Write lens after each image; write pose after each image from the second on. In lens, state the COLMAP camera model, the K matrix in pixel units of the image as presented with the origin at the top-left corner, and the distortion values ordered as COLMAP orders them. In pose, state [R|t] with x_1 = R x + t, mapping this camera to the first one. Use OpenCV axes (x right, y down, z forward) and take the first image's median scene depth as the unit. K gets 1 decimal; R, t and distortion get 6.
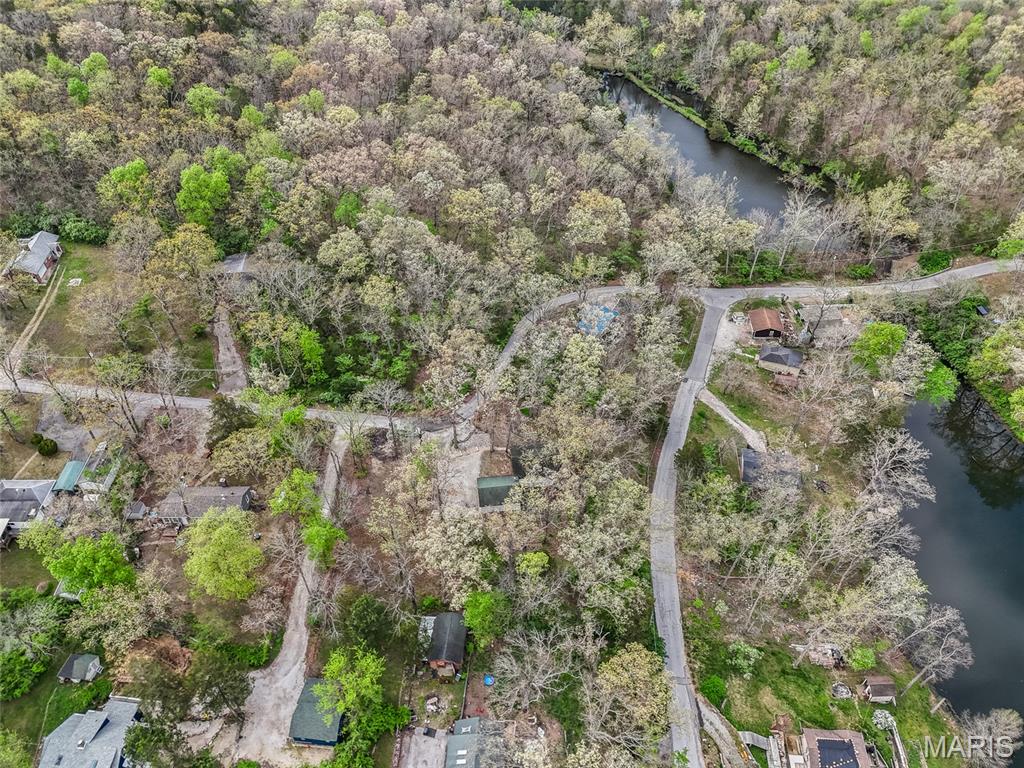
lens RADIAL K [[758.2, 0, 512.0], [0, 758.2, 384.0], [0, 0, 1]] dist [0.077409, -0.071415]
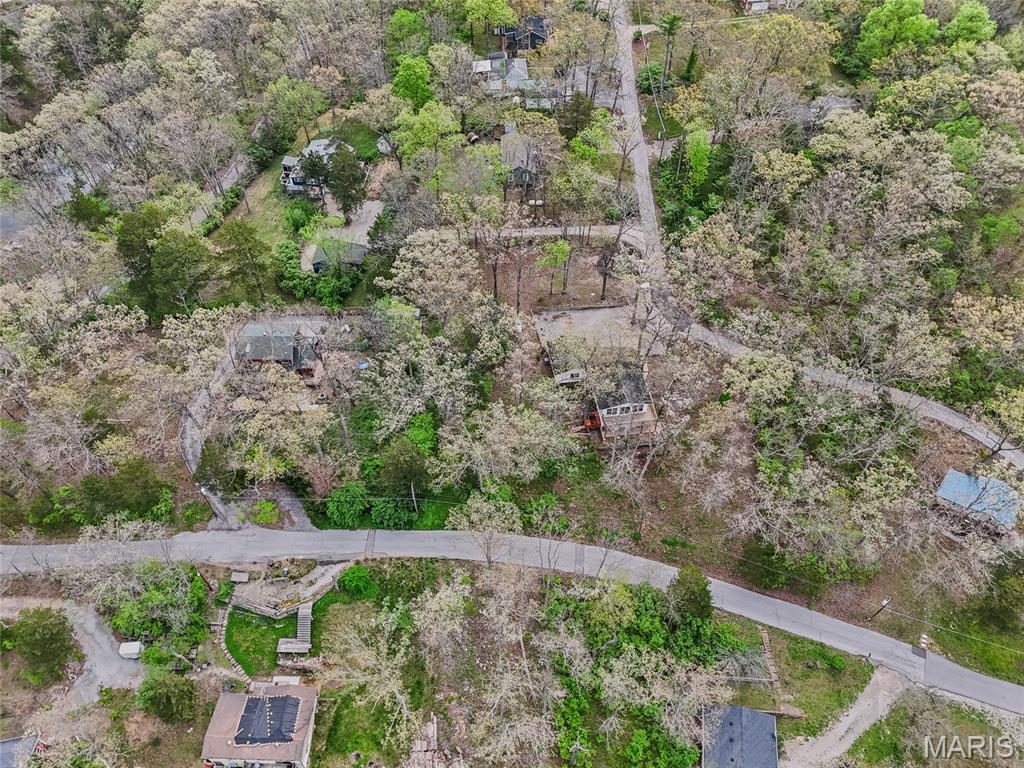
lens RADIAL K [[749.1, 0, 509.4], [0, 749.1, 388.1], [0, 0, 1]] dist [0.079739, -0.069527]
pose [[0.037874, 0.765662, -0.642127, 0.527398], [-0.691084, 0.484210, 0.536603, -0.242887], [0.721781, 0.423441, 0.547476, 0.439617]]
